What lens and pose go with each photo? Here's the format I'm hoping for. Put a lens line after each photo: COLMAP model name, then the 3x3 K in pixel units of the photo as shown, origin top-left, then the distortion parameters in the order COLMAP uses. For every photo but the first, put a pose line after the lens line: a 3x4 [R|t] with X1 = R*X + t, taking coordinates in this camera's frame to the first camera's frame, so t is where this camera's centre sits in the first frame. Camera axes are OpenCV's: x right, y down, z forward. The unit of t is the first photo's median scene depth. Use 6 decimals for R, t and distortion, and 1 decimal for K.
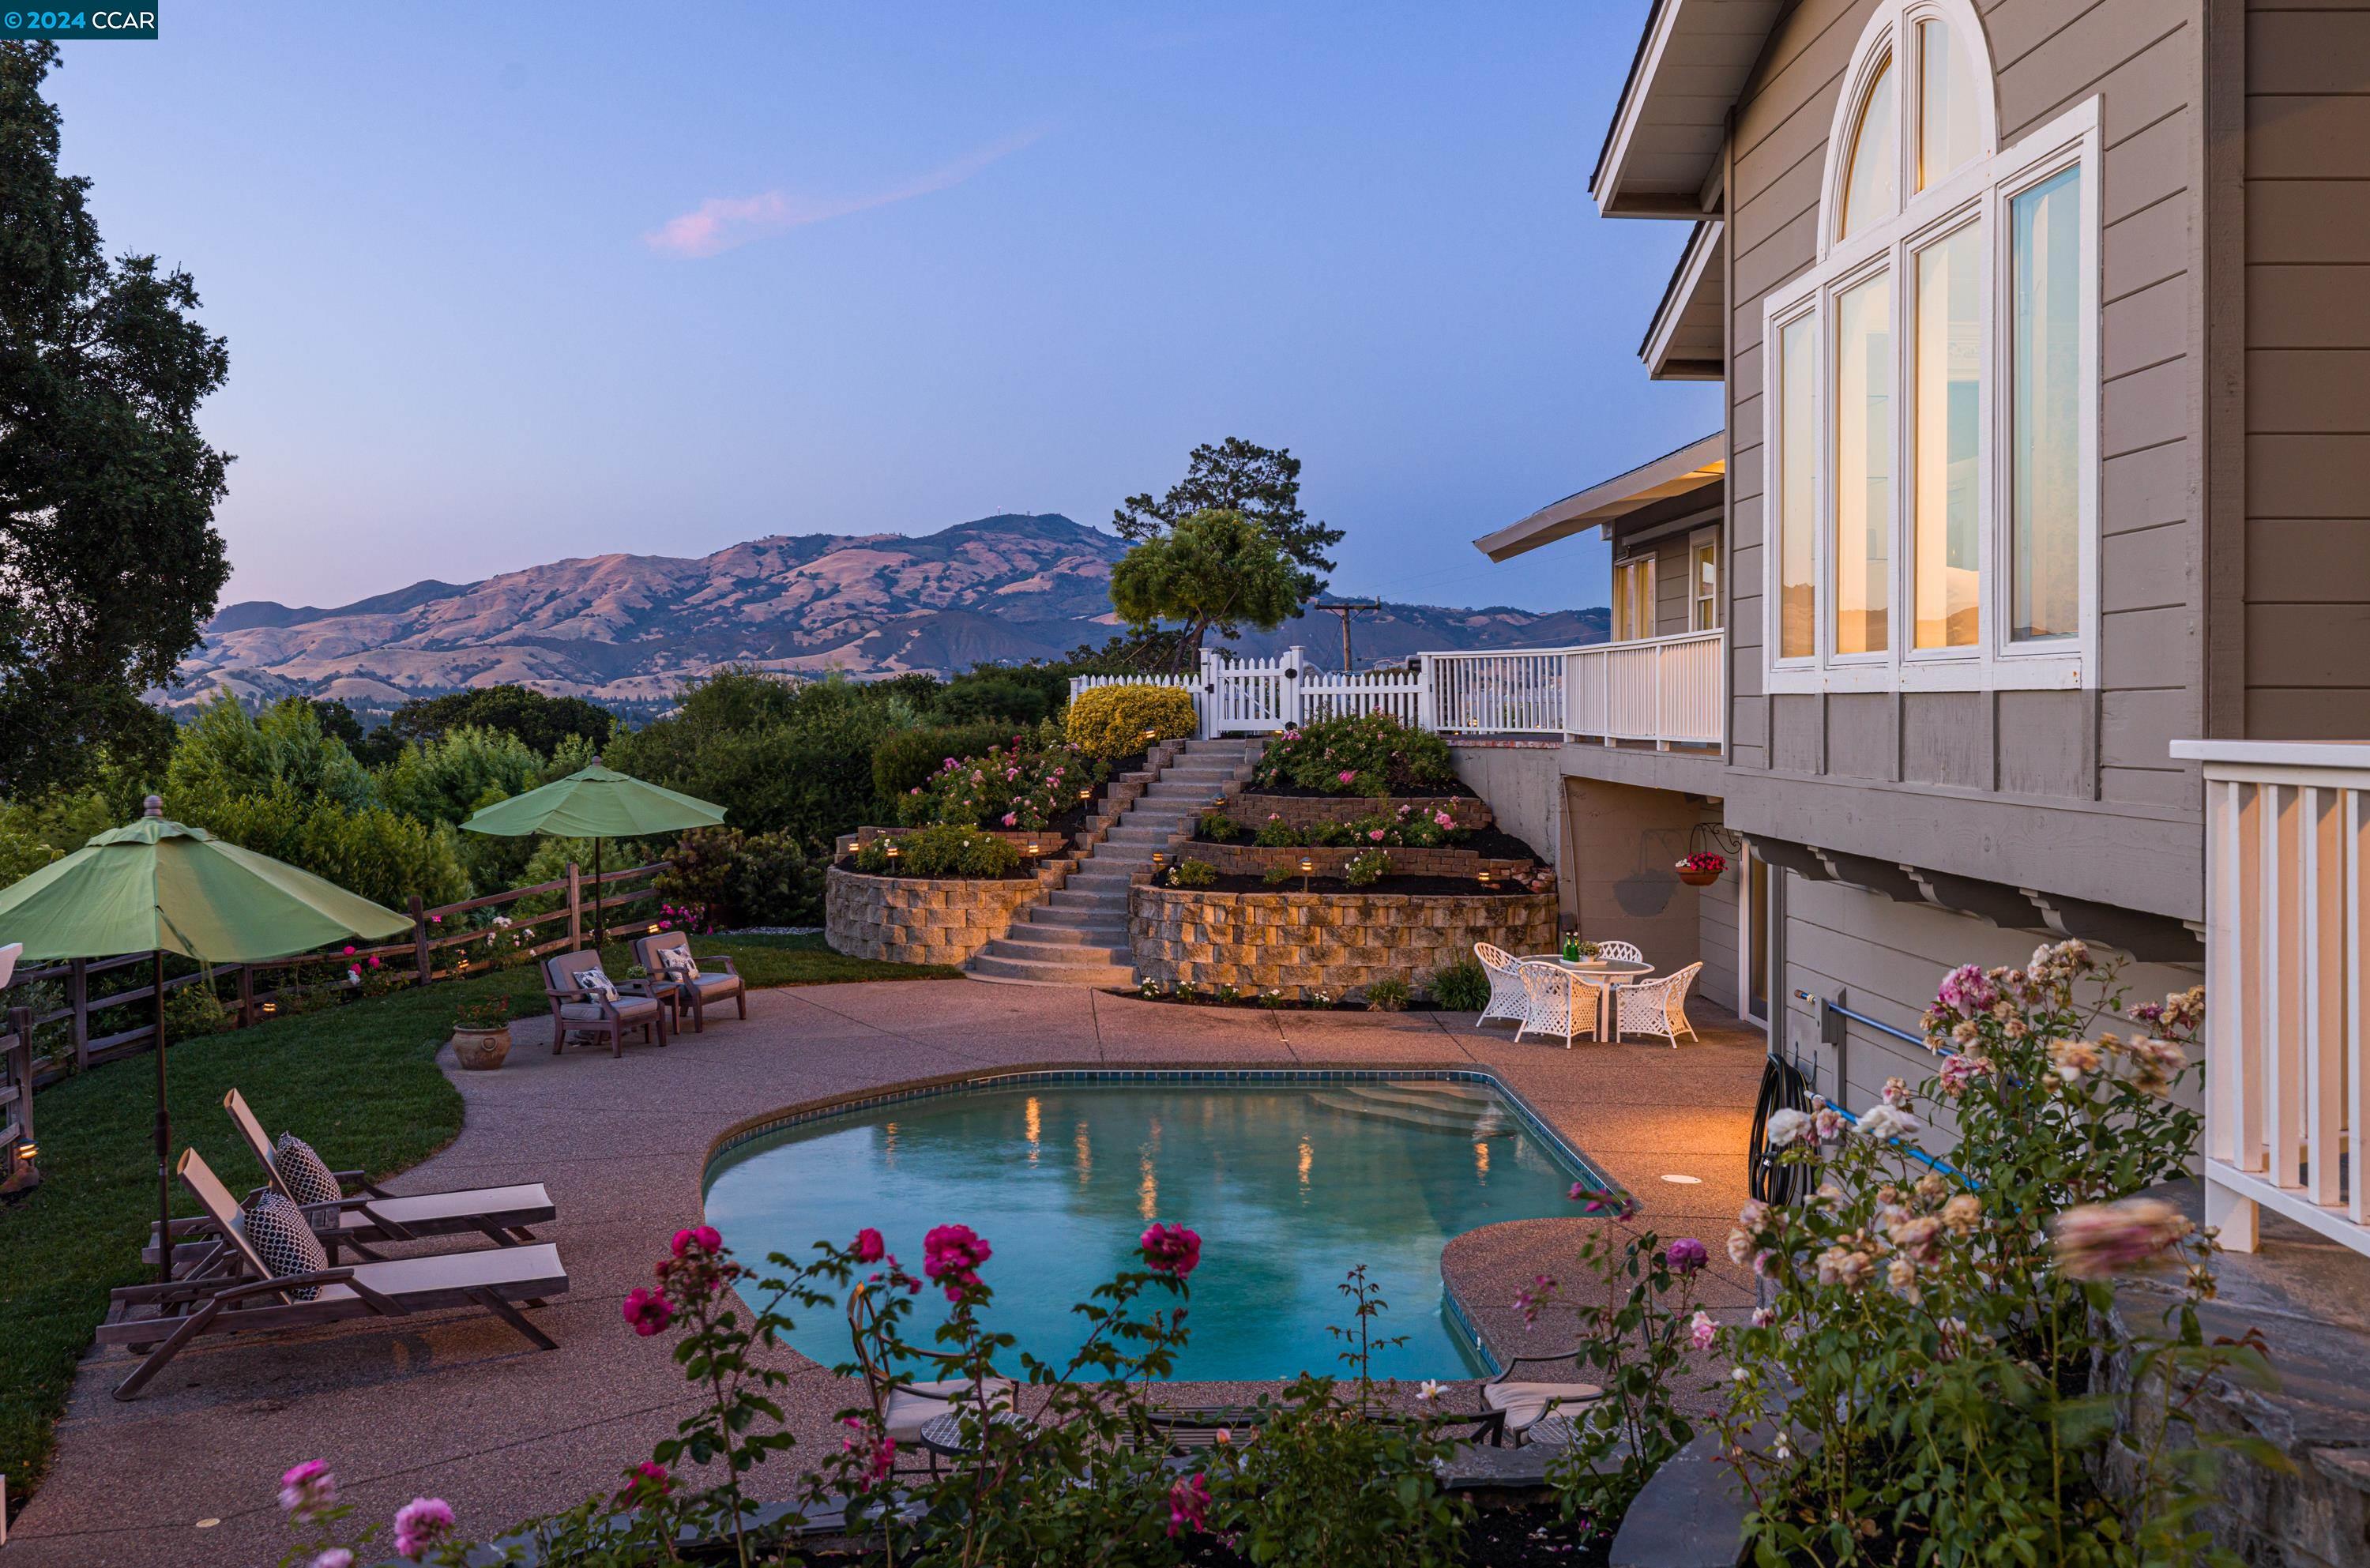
lens RADIAL K [[2160.6, 0, 1170.0], [0, 2160.6, 733.3], [0, 0, 1]] dist [0.011492, 0.002856]
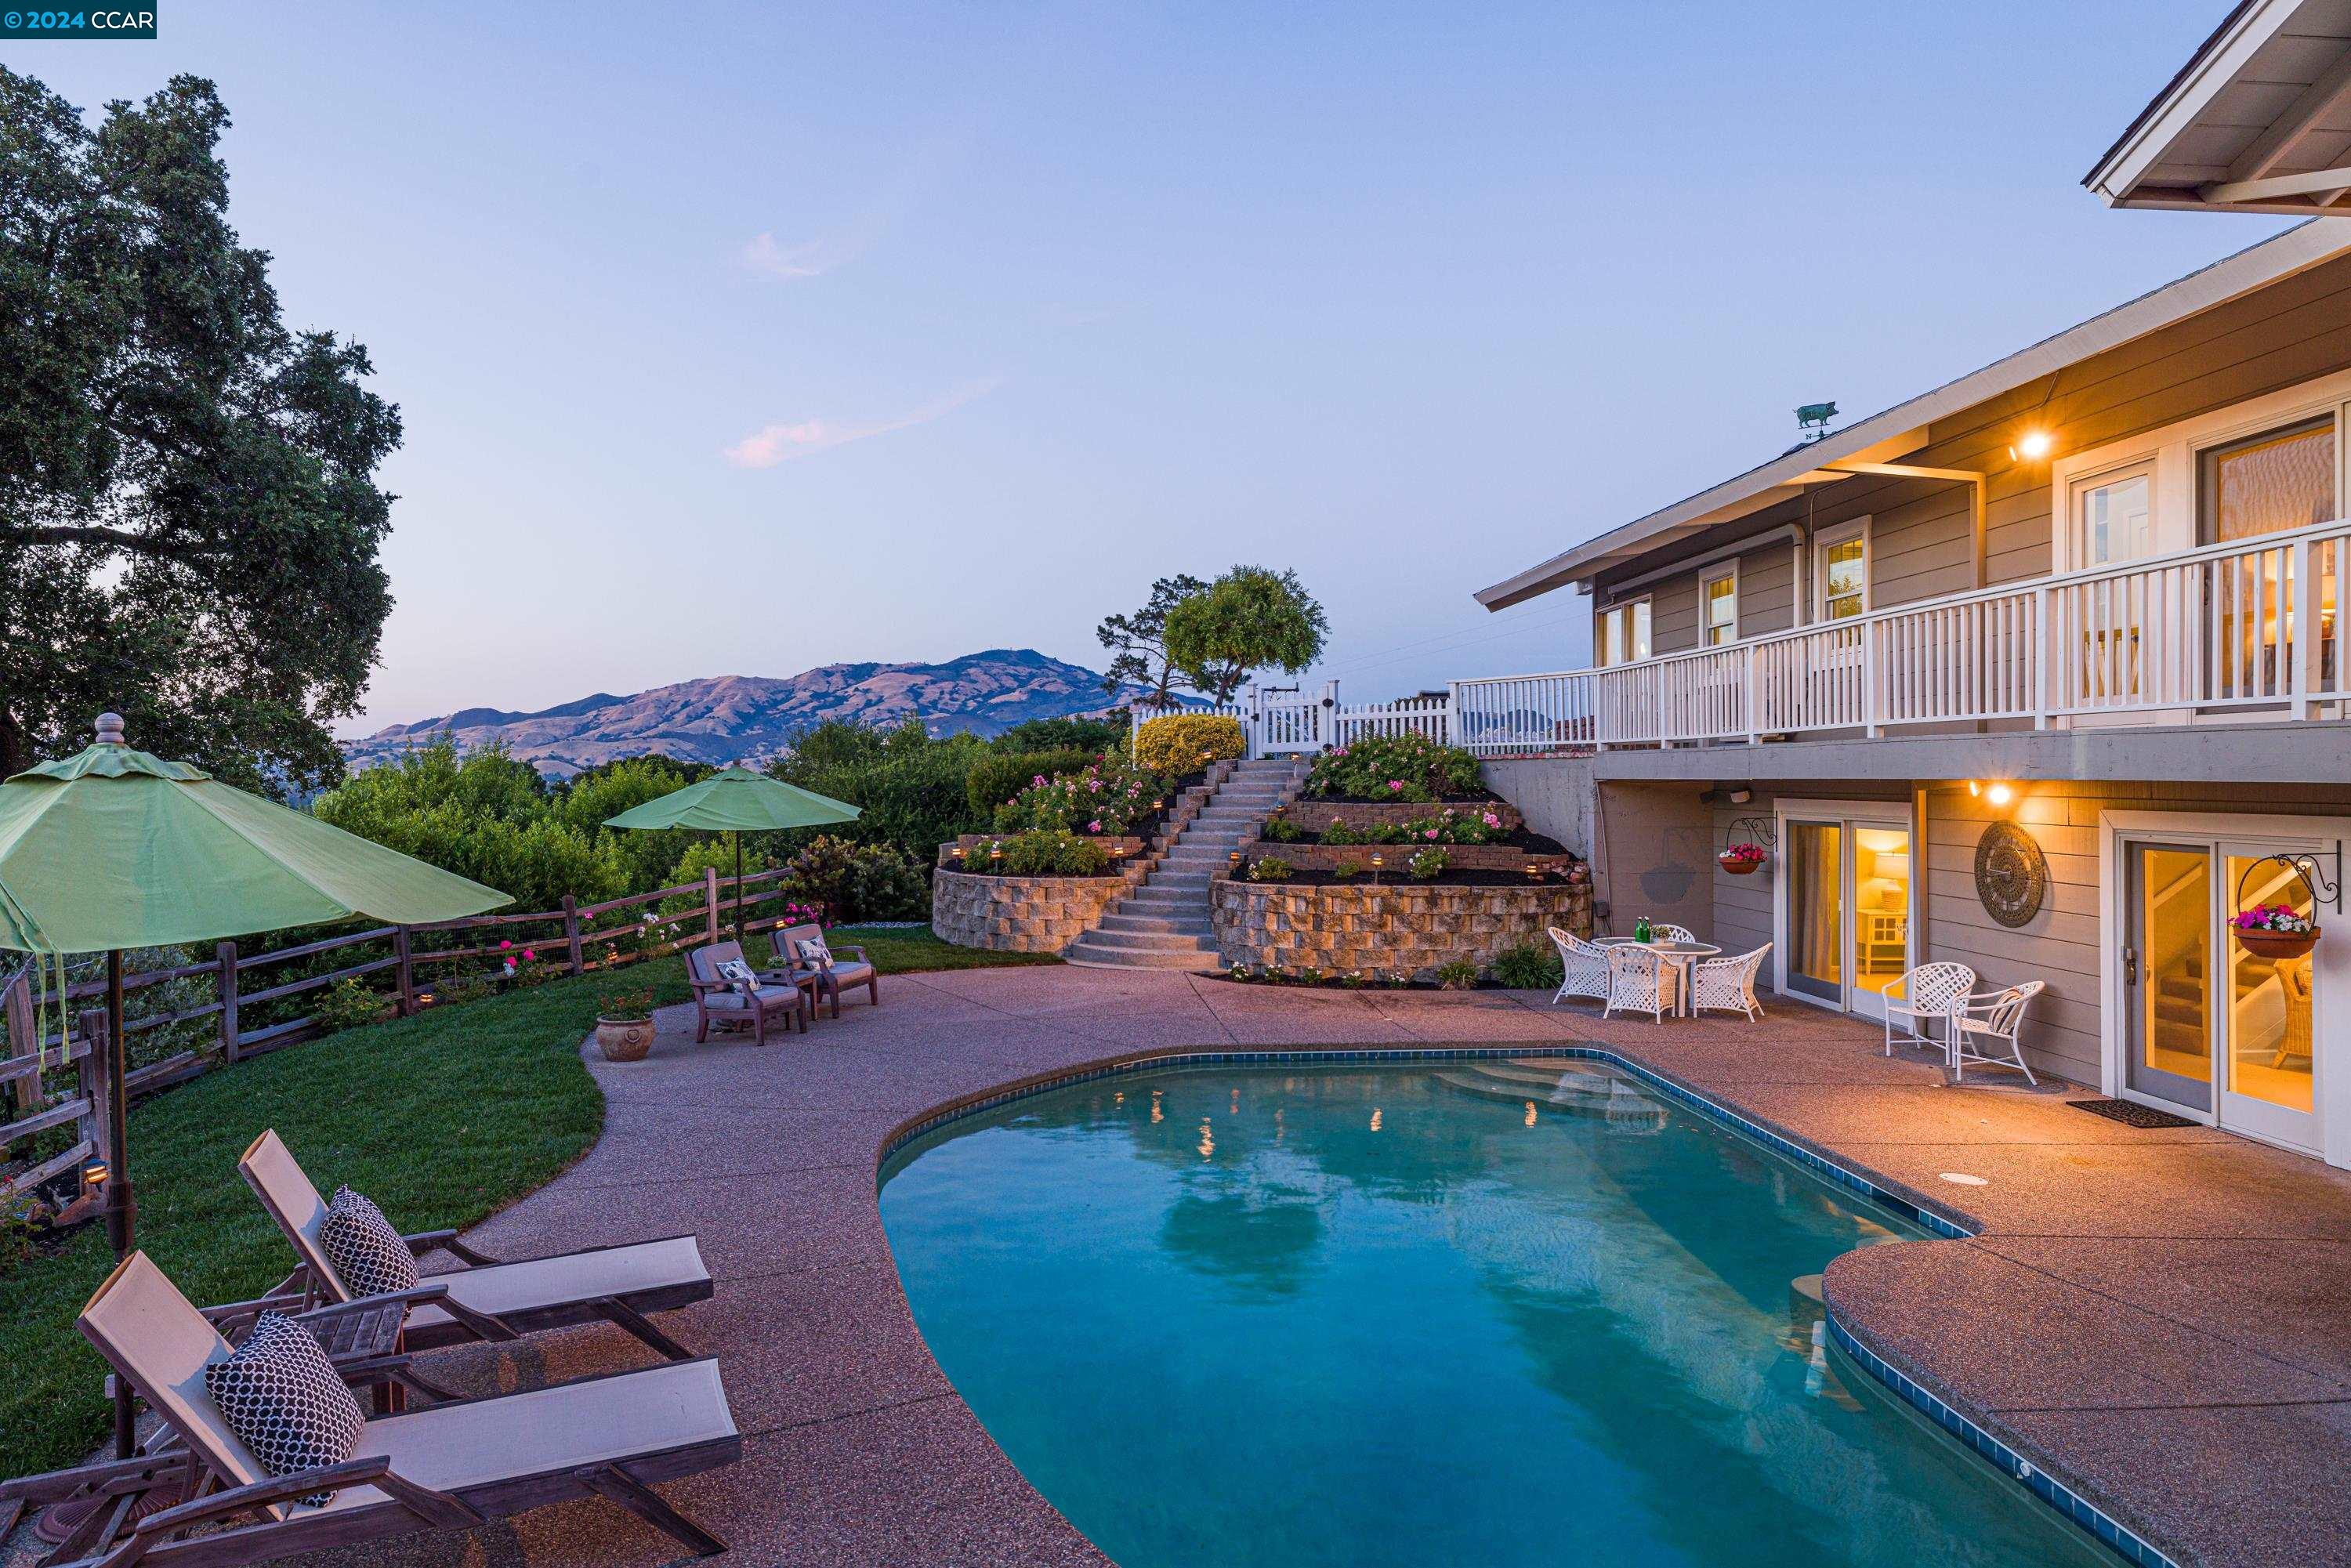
lens RADIAL K [[1406.7, 0, 1185.8], [0, 1406.7, 788.5], [0, 0, 1]] dist [0.004606, -0.001951]
pose [[0.997996, -0.003386, 0.063191, -0.080473], [0.003871, 0.999964, -0.007557, 0.028097], [-0.063163, 0.007786, 0.997973, 0.267849]]
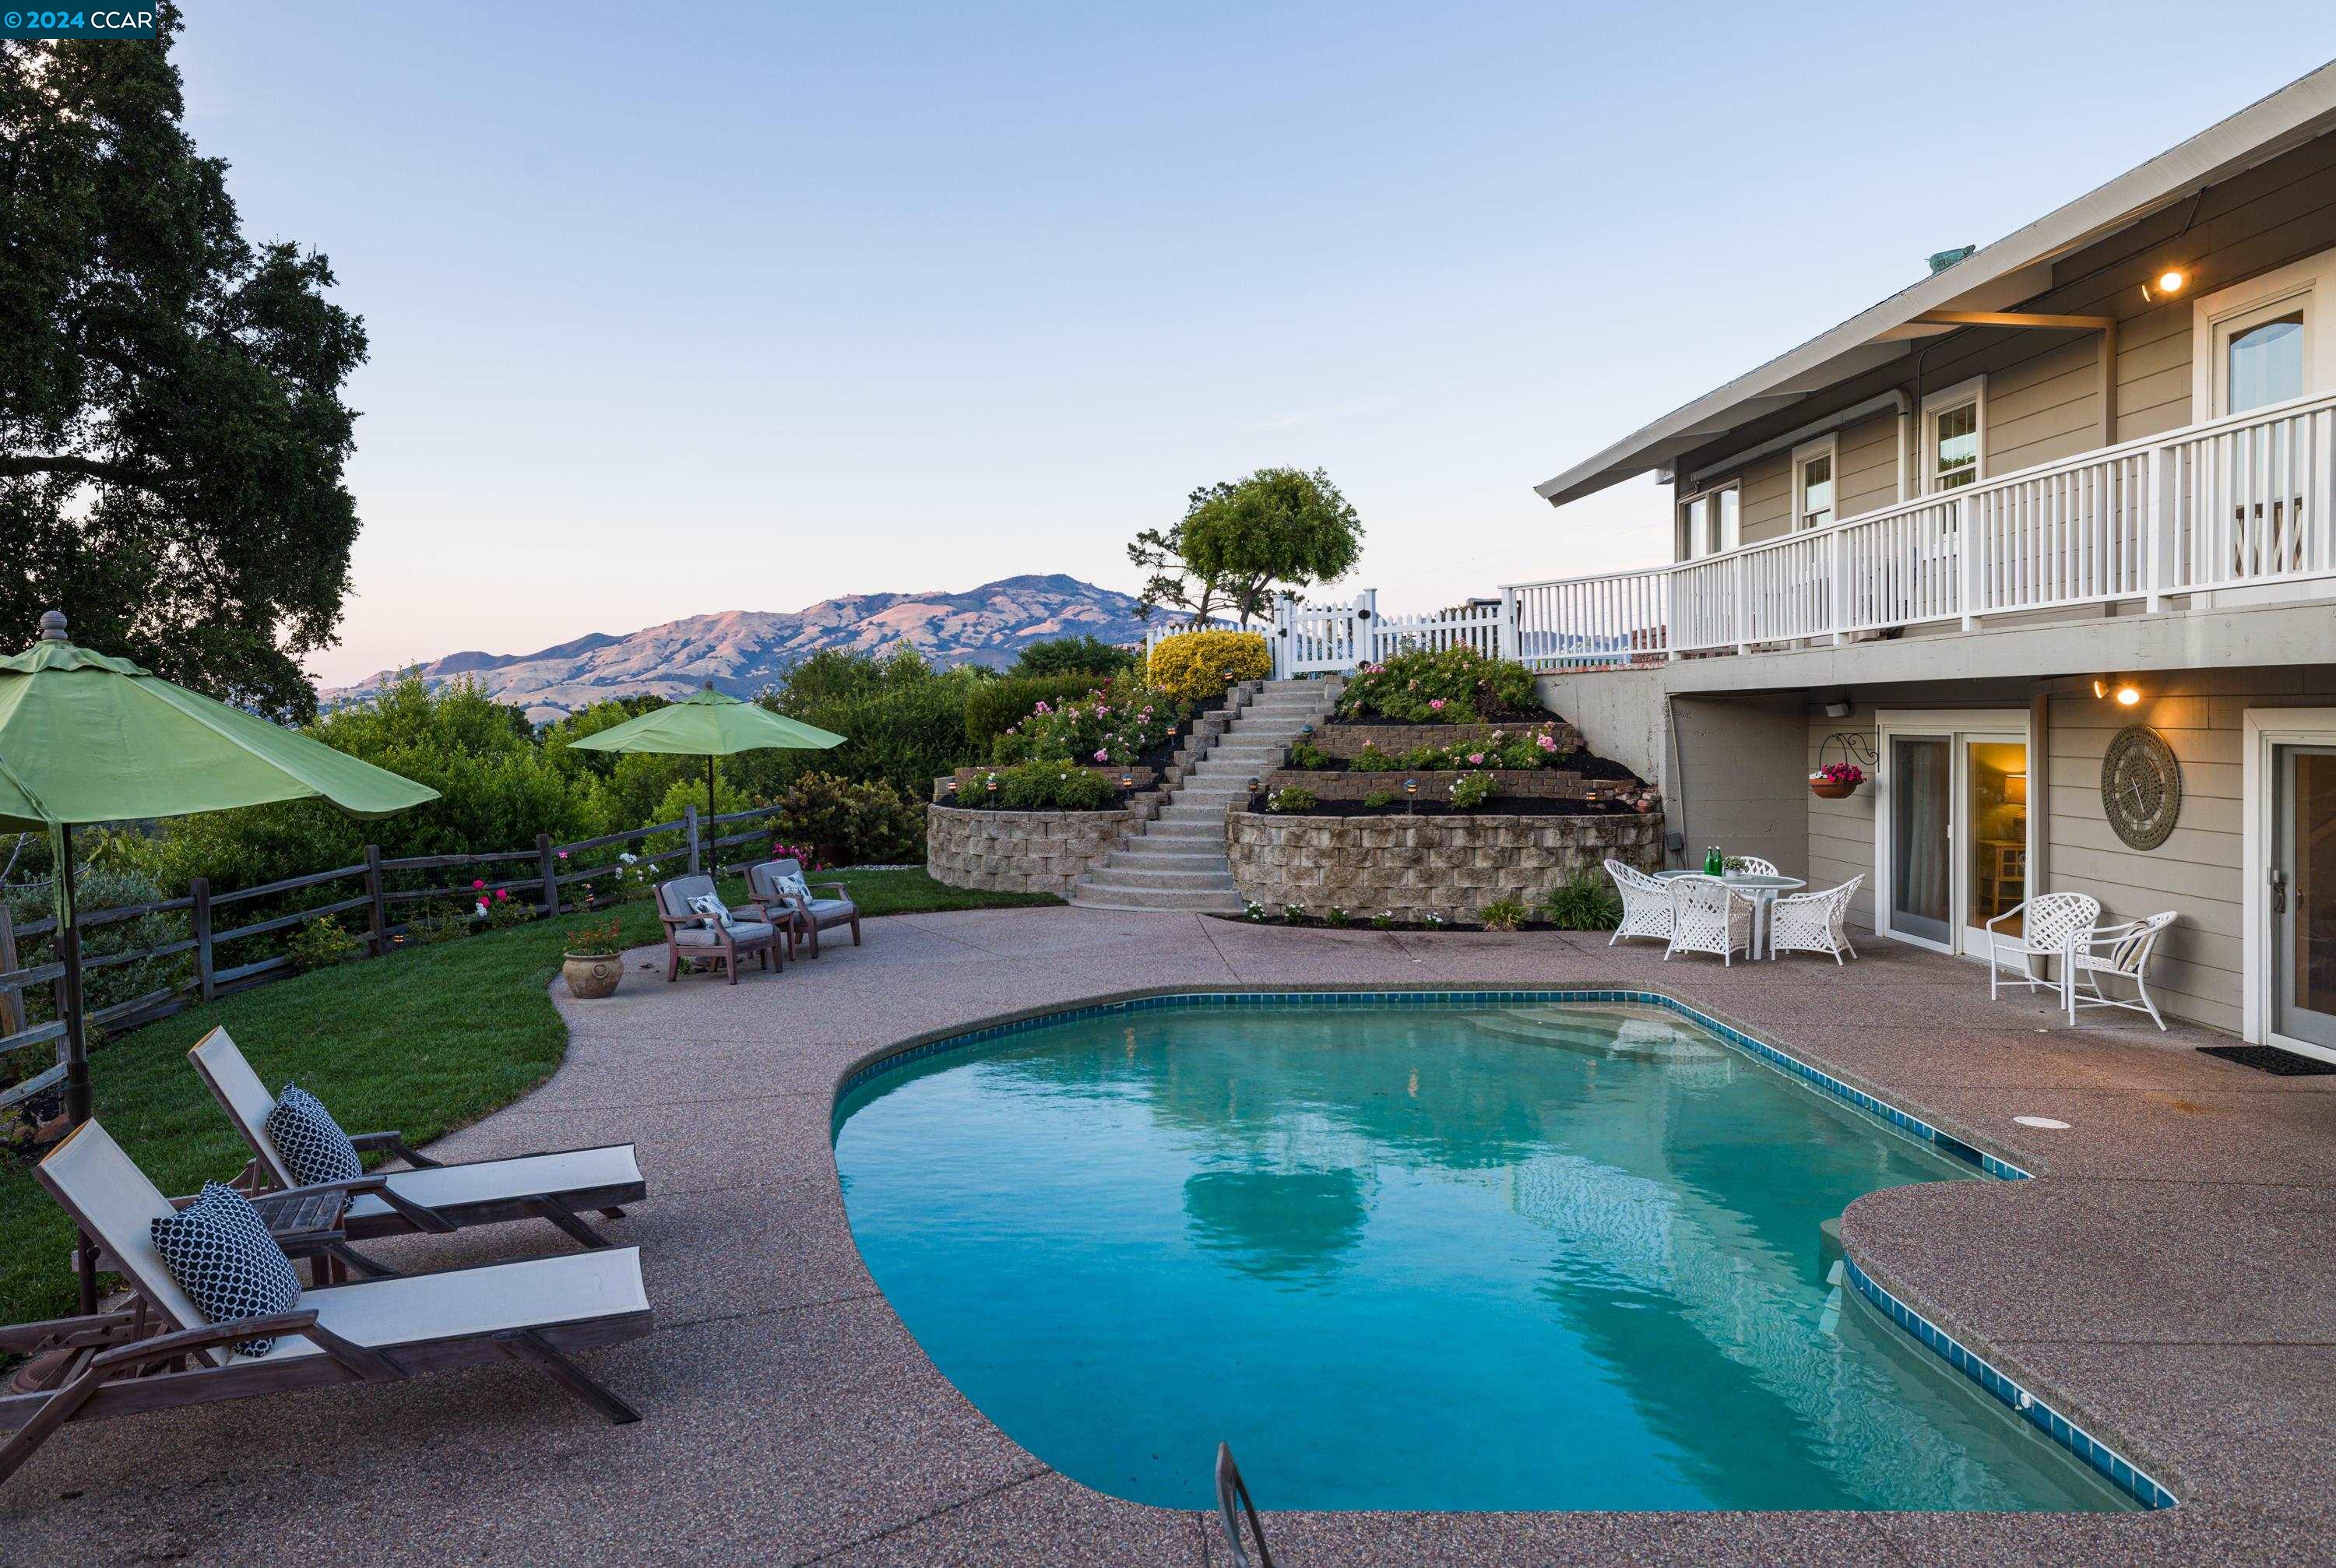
lens RADIAL K [[1599.1, 0, 1073.1], [0, 1599.1, 770.4], [0, 0, 1]] dist [0.011409, -0.007744]
pose [[0.998951, -0.014714, -0.043366, -0.059691], [0.015409, 0.999757, 0.015739, 0.038129], [0.043124, -0.016391, 0.998935, 0.246229]]
